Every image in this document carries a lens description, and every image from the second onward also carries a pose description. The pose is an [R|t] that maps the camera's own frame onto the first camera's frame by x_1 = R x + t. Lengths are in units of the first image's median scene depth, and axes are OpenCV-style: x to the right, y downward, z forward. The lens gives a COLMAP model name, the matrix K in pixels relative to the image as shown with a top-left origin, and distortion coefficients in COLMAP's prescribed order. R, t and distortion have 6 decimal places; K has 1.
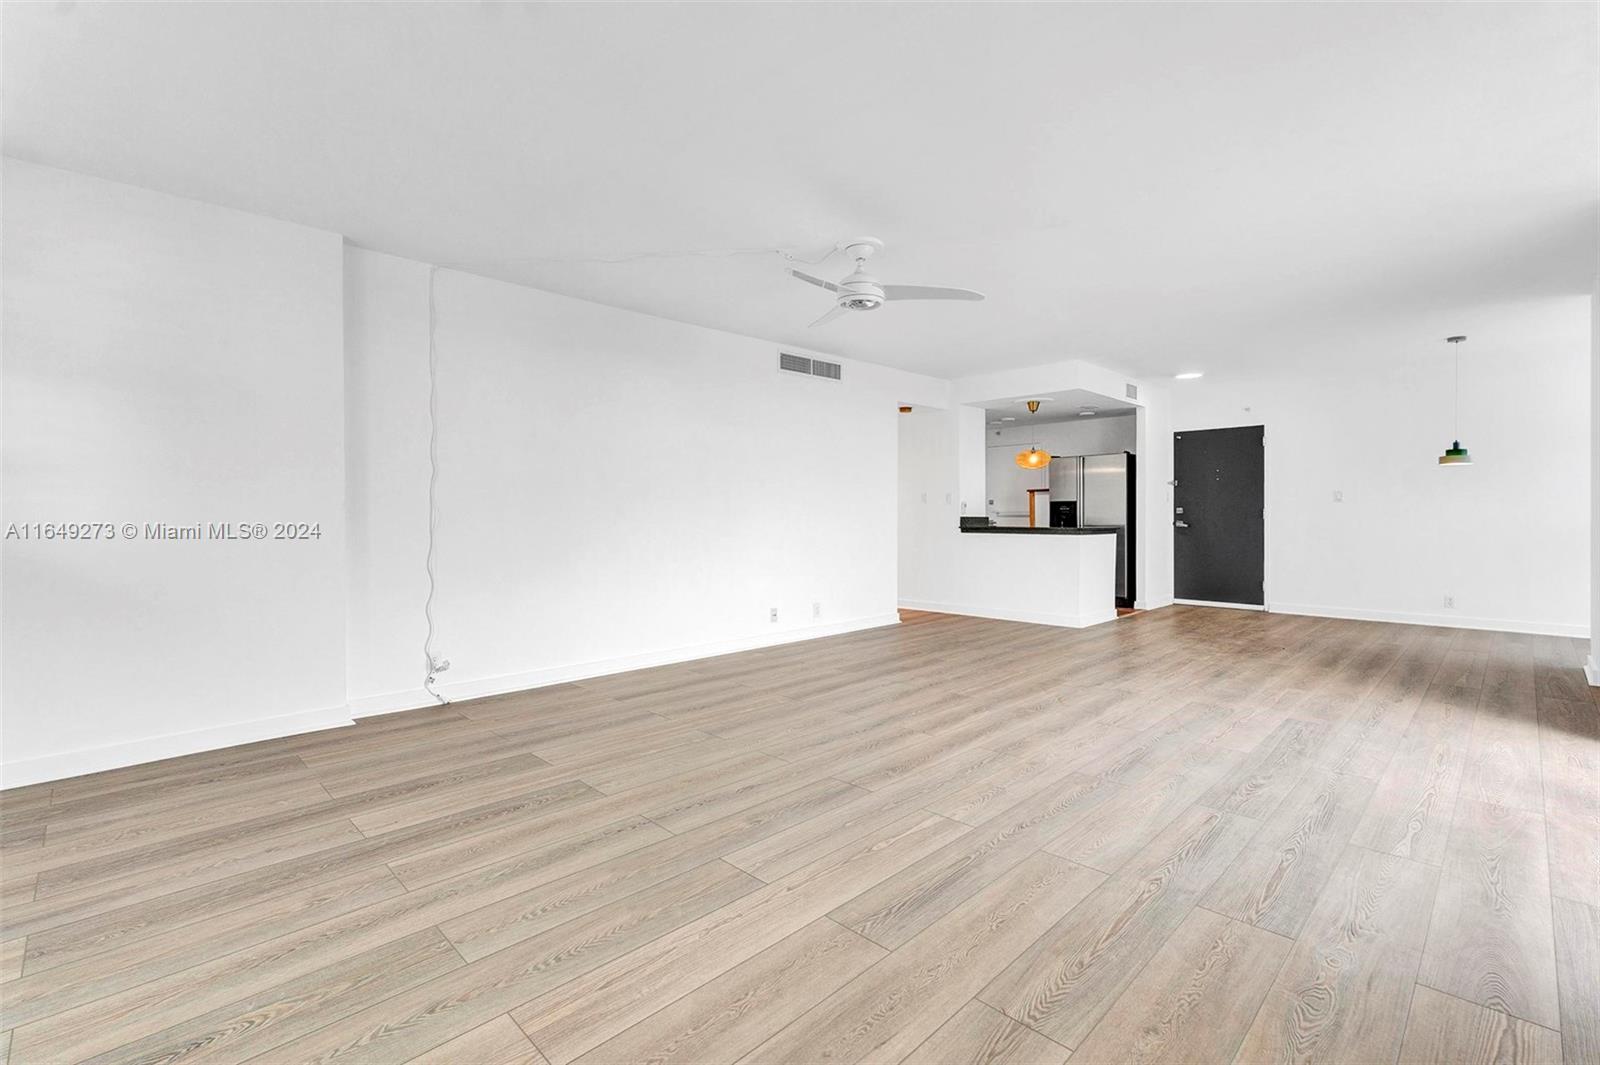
lens RADIAL K [[713.8, 0, 795.3], [0, 713.8, 520.9], [0, 0, 1]] dist [-0.001702, -0.001165]
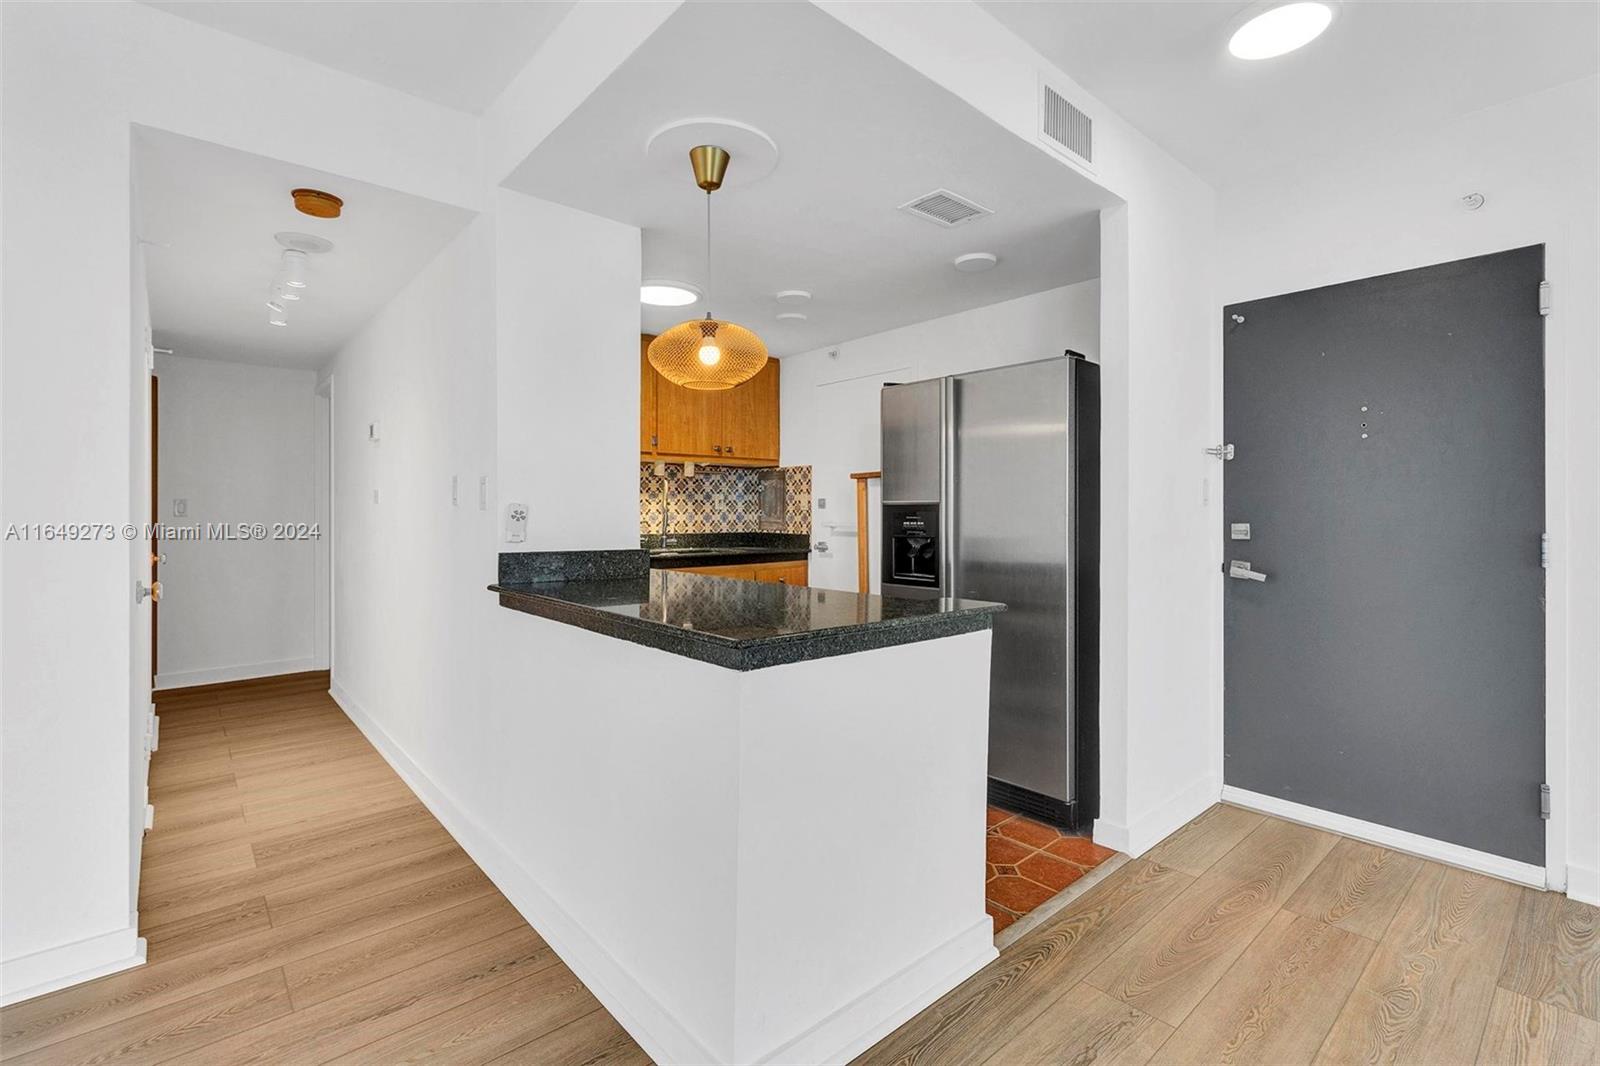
lens RADIAL K [[713.8, 0, 784.5], [0, 713.8, 510.4], [0, 0, 1]] dist [-0.001702, -0.001165]
pose [[0.997748, 0.004271, -0.066937, 0.355085], [-0.004811, 0.999957, -0.007904, -0.021652], [0.066900, 0.008208, 0.997726, 0.666230]]
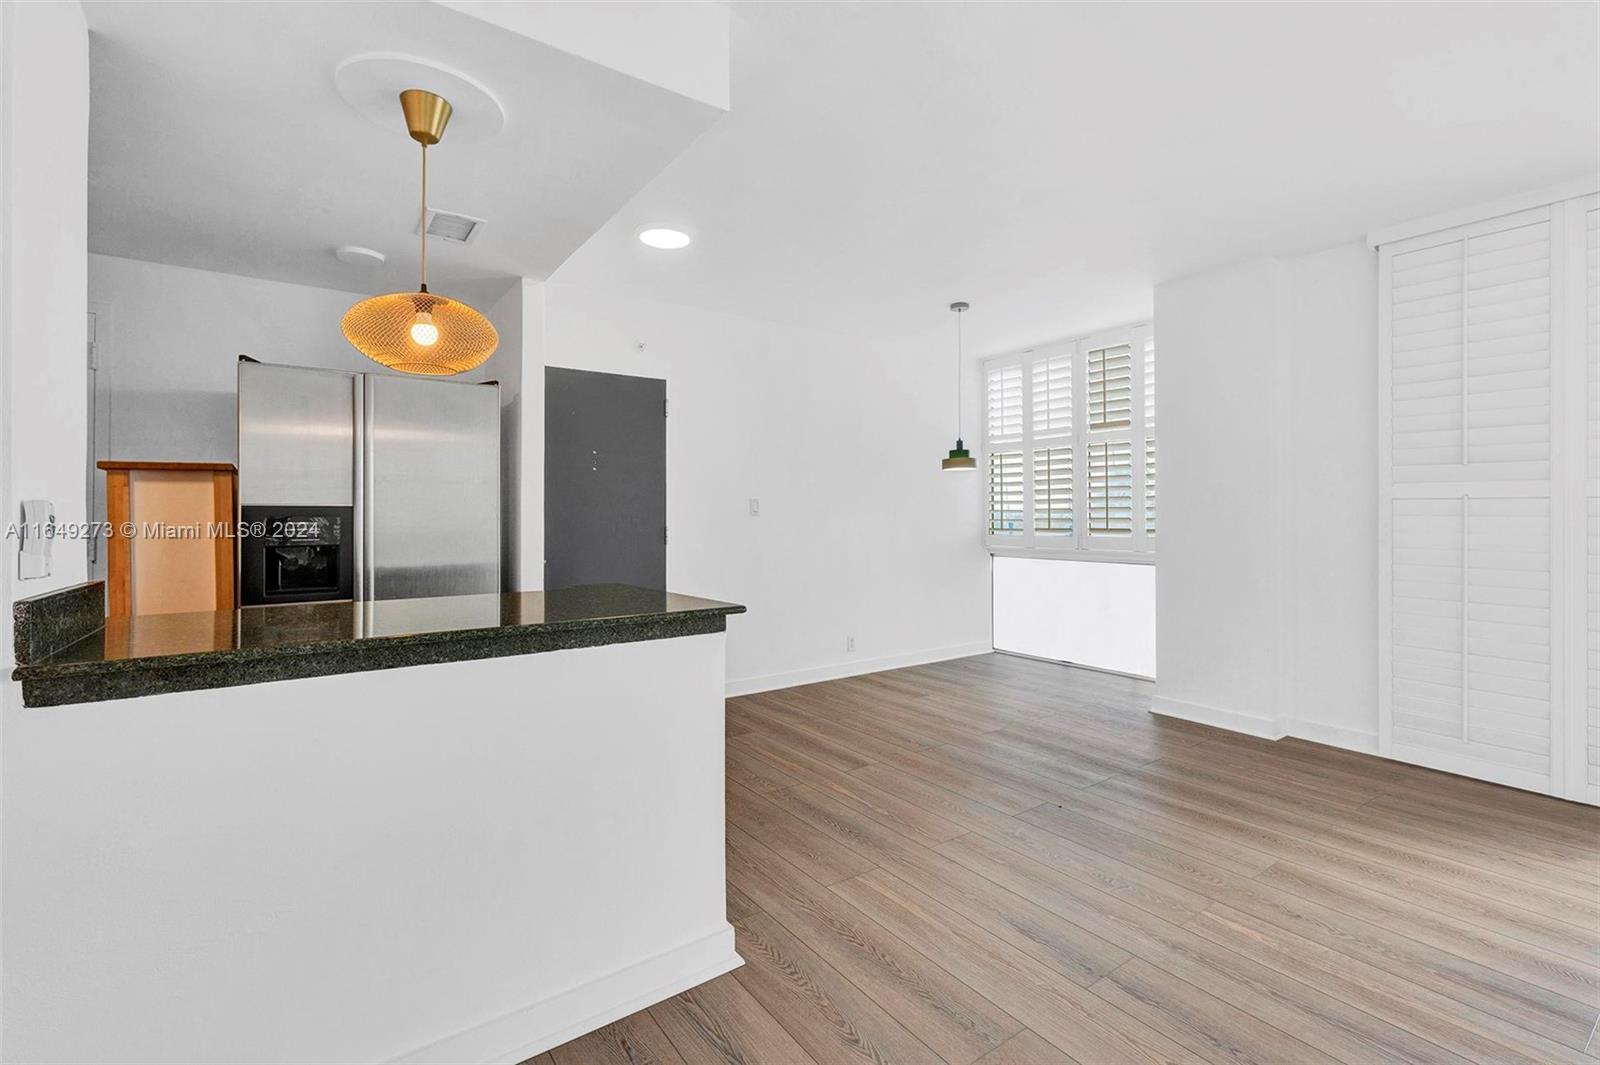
lens RADIAL K [[713.8, 0, 795.7], [0, 713.8, 522.0], [0, 0, 1]] dist [-0.001702, -0.001165]
pose [[0.159847, -0.008049, 0.987109, 0.104463], [0.008359, 0.999942, 0.006800, -0.022093], [-0.987106, 0.007164, 0.159905, 0.775283]]
